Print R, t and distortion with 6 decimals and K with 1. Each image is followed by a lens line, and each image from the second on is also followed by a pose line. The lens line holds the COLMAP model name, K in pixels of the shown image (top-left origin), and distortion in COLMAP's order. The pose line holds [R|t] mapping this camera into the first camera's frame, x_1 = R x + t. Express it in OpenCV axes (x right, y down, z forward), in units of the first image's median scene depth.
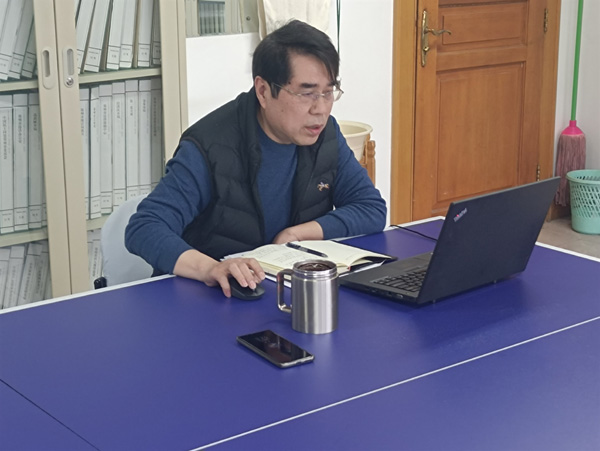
lens RADIAL K [[1099.0, 0, 300.0], [0, 1099.0, 225.5], [0, 0, 1]] dist [-0.021579, -0.000665]
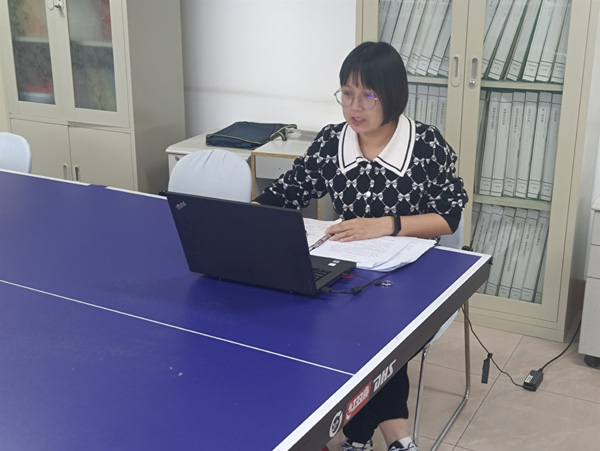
lens RADIAL K [[827.0, 0, 300.0], [0, 827.0, 225.5], [0, 0, 1]] dist [0.014713, 0.043735]
pose [[0.391893, 0.297176, -0.870693, 0.591844], [-0.240788, 0.946536, 0.214686, -0.130879], [0.887942, 0.125518, 0.442497, 0.406602]]
